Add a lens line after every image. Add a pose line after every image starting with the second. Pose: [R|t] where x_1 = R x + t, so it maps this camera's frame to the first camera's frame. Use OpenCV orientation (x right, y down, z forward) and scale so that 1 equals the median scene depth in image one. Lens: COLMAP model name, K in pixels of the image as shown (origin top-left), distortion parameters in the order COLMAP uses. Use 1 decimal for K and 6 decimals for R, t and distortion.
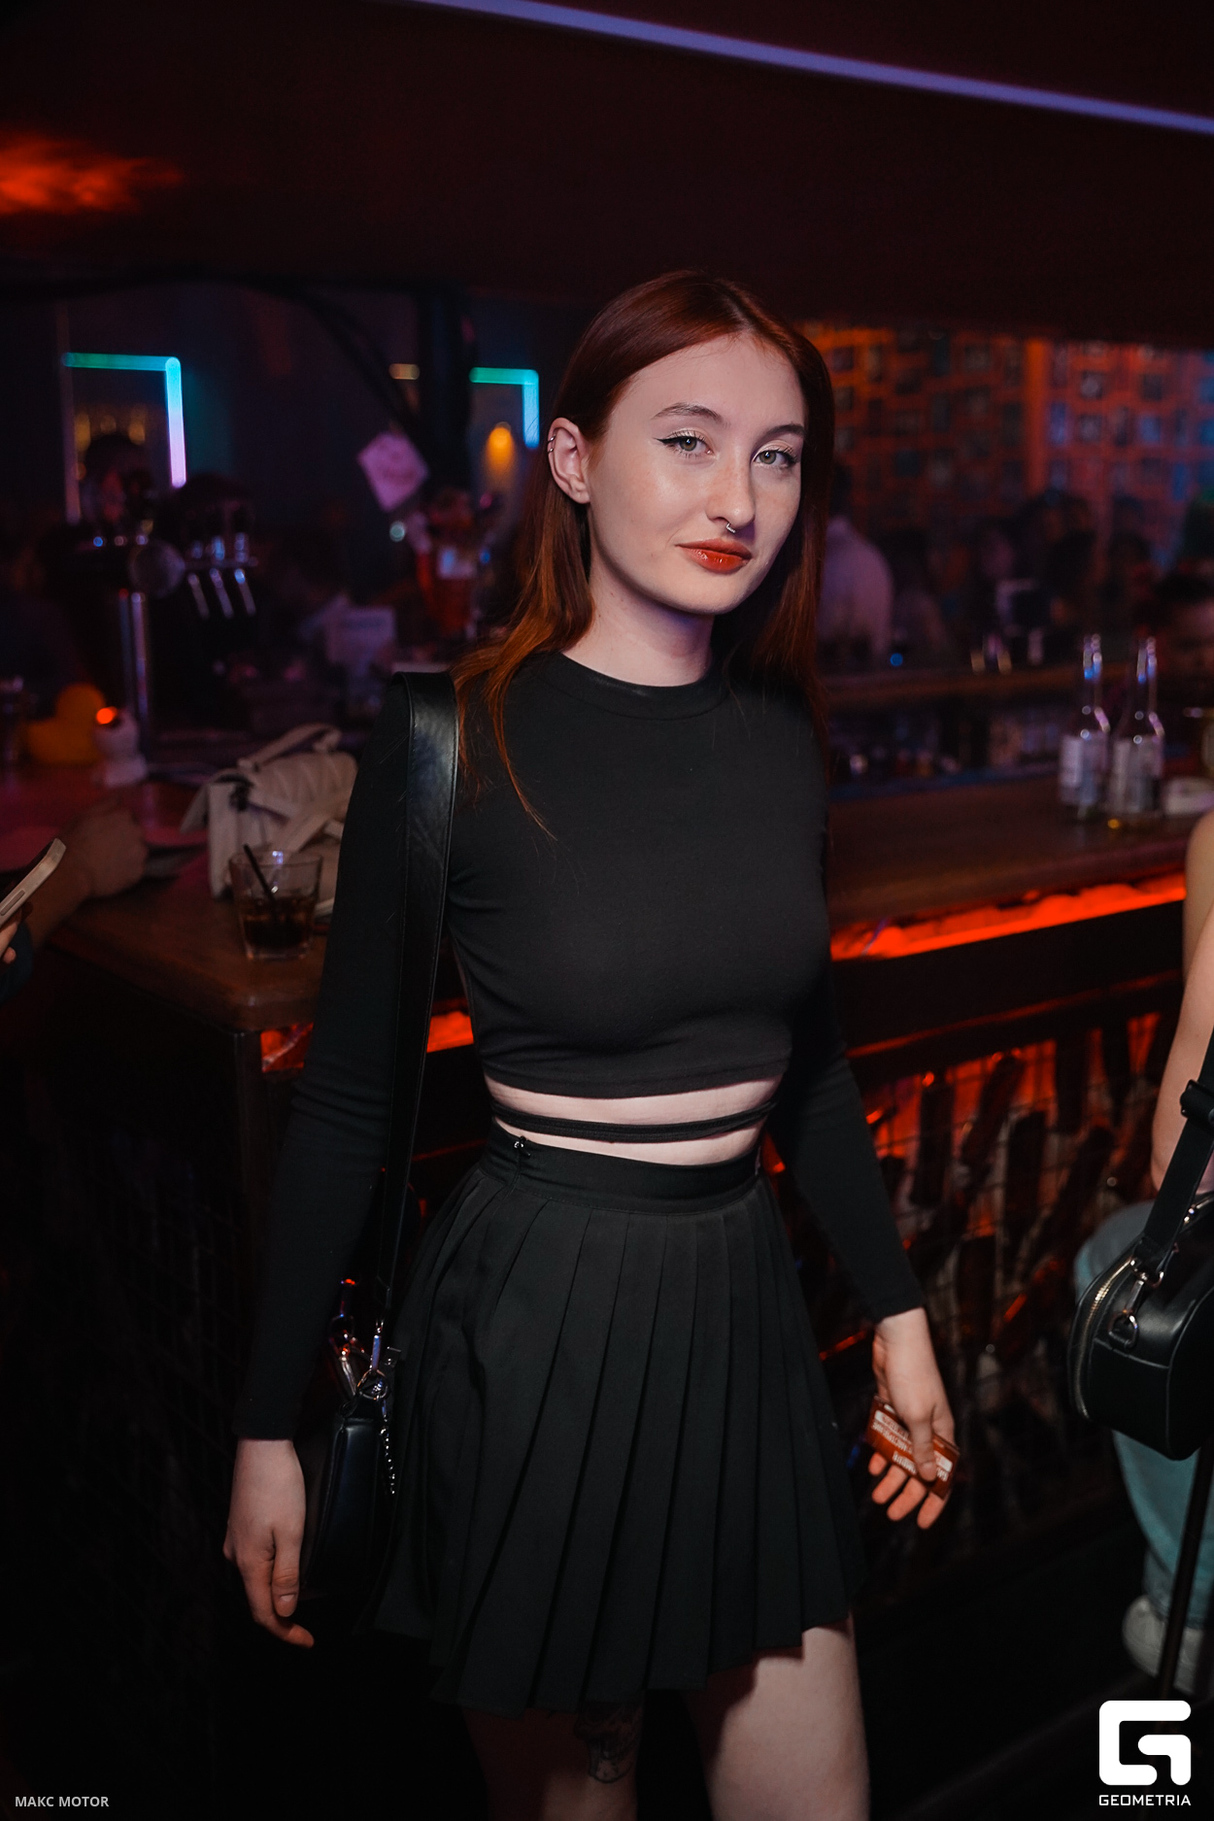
lens RADIAL K [[1958.3, 0, 607.0], [0, 1958.3, 910.5], [0, 0, 1]] dist [0.023391, 0.014194]
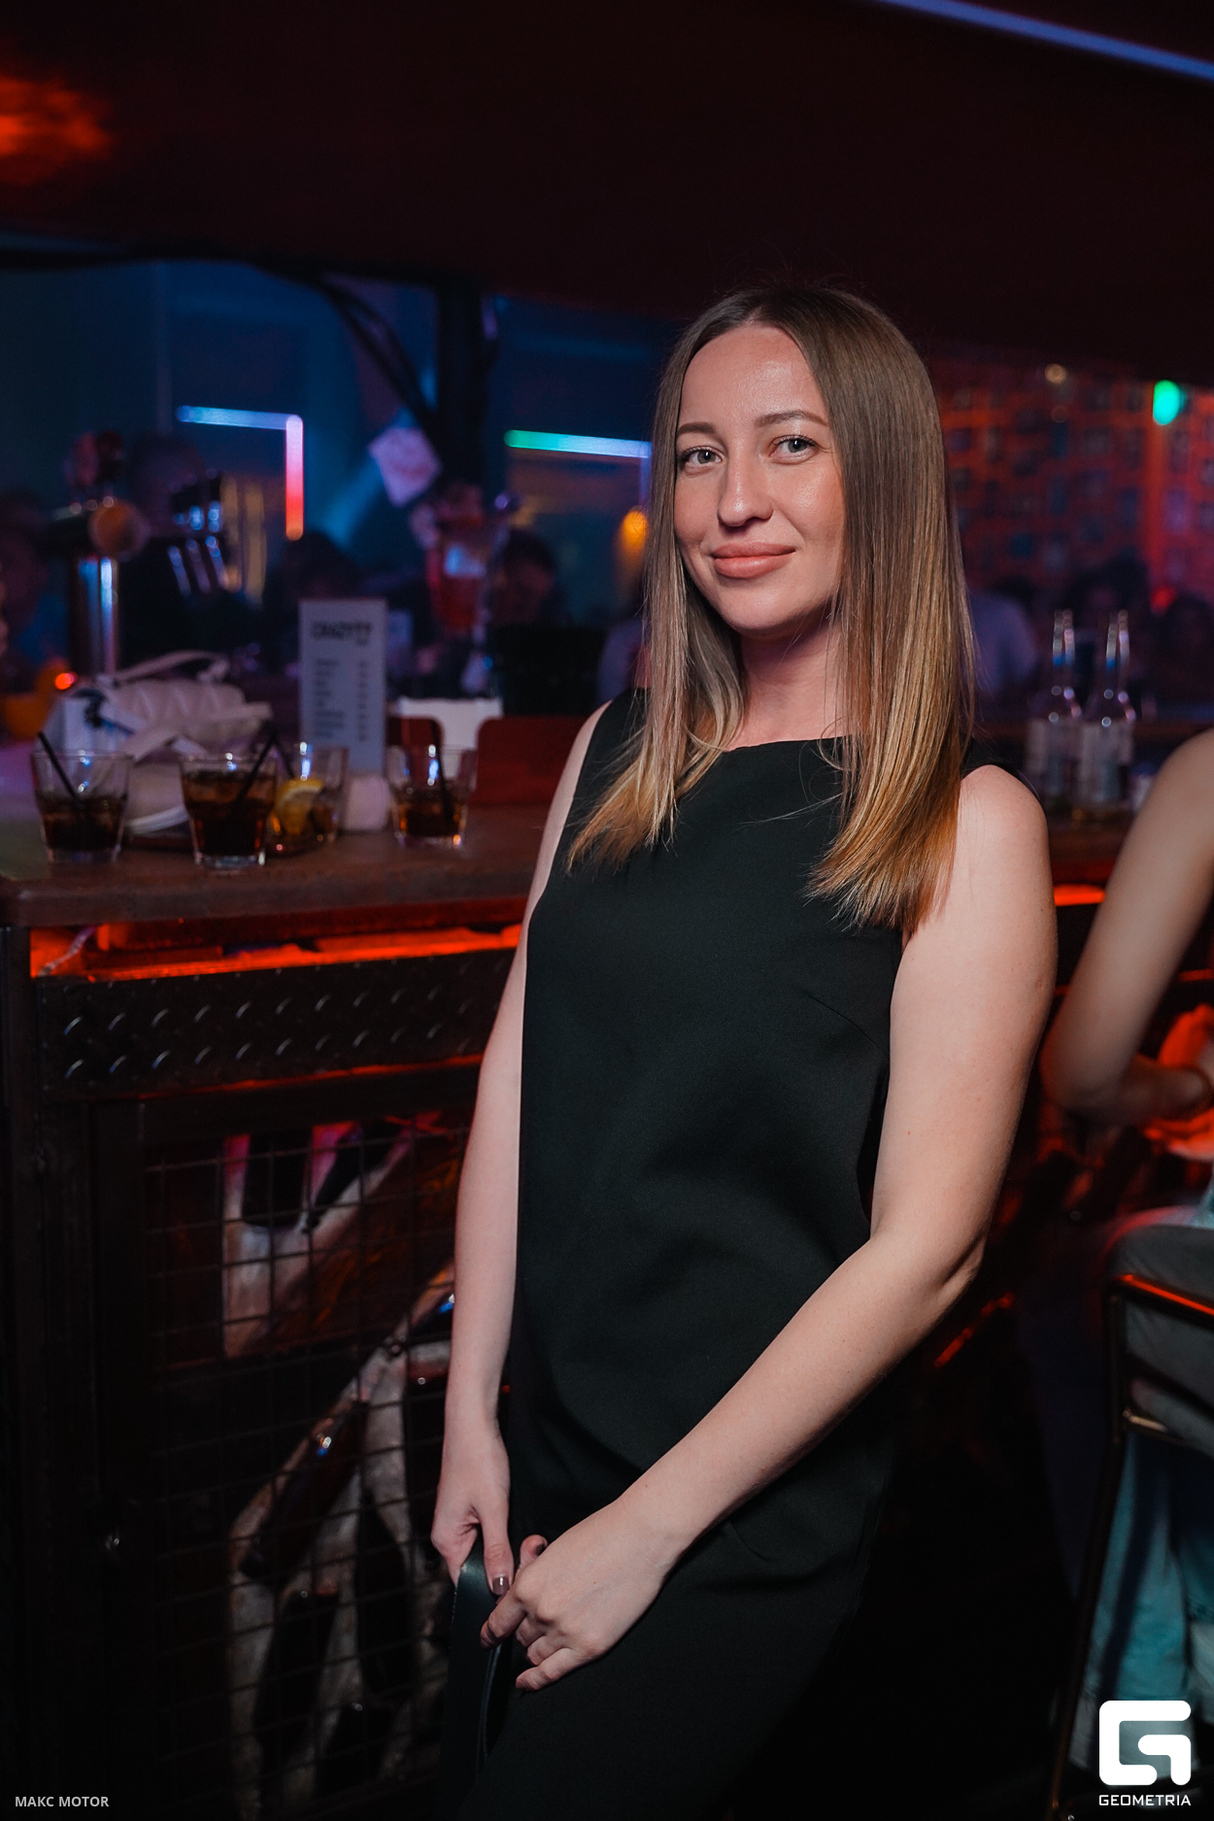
lens RADIAL K [[1958.3, 0, 607.0], [0, 1958.3, 910.5], [0, 0, 1]] dist [0.023391, 0.014194]
pose [[0.996833, 0.048307, -0.063167, 0.075687], [-0.051103, 0.997749, -0.043410, 0.040538], [0.060928, 0.046501, 0.997058, 0.053416]]
